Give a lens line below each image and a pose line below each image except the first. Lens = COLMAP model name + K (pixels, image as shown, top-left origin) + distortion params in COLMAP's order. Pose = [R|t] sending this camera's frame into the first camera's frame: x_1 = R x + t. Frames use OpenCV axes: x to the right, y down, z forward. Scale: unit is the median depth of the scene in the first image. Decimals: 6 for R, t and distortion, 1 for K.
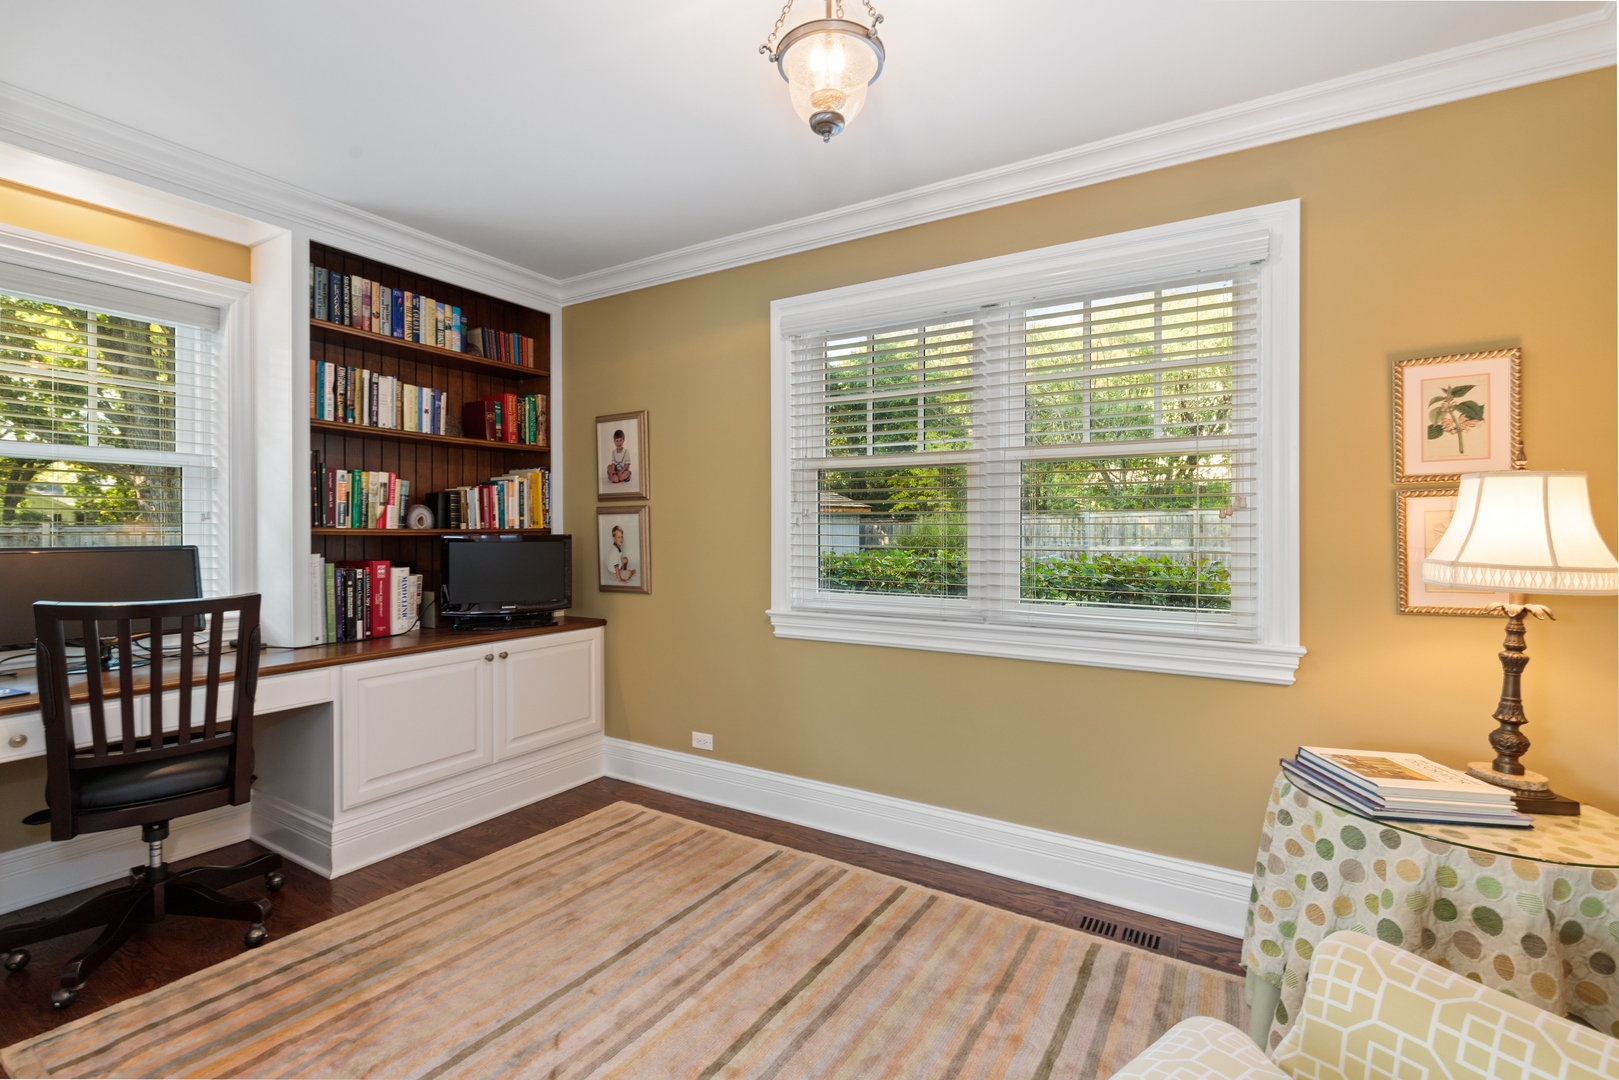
lens RADIAL K [[735.2, 0, 812.5], [0, 735.2, 537.5], [0, 0, 1]] dist [-0.003257, -0.000136]
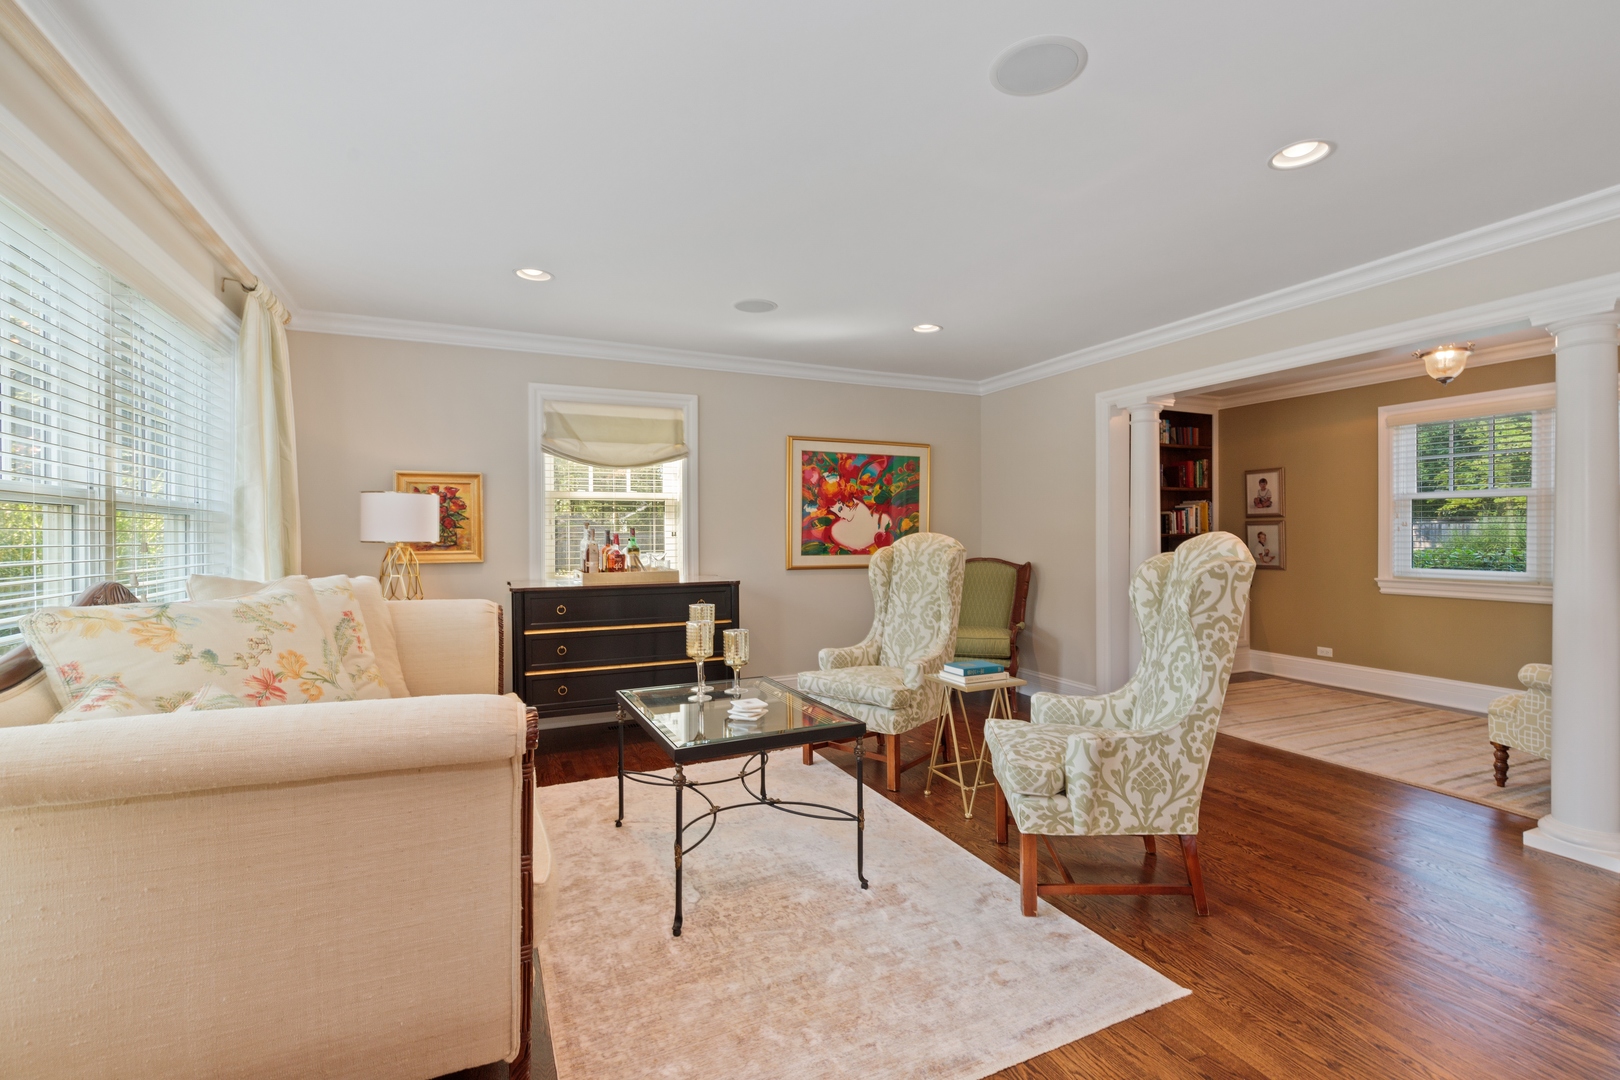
lens RADIAL K [[735.6, 0, 802.8], [0, 735.6, 544.0], [0, 0, 1]] dist [-0.003257, -0.000136]
pose [[0.829341, -0.001636, -0.558740, -0.192134], [0.007978, 0.999928, 0.008913, -0.010608], [0.558685, -0.011850, 0.829295, -1.117405]]
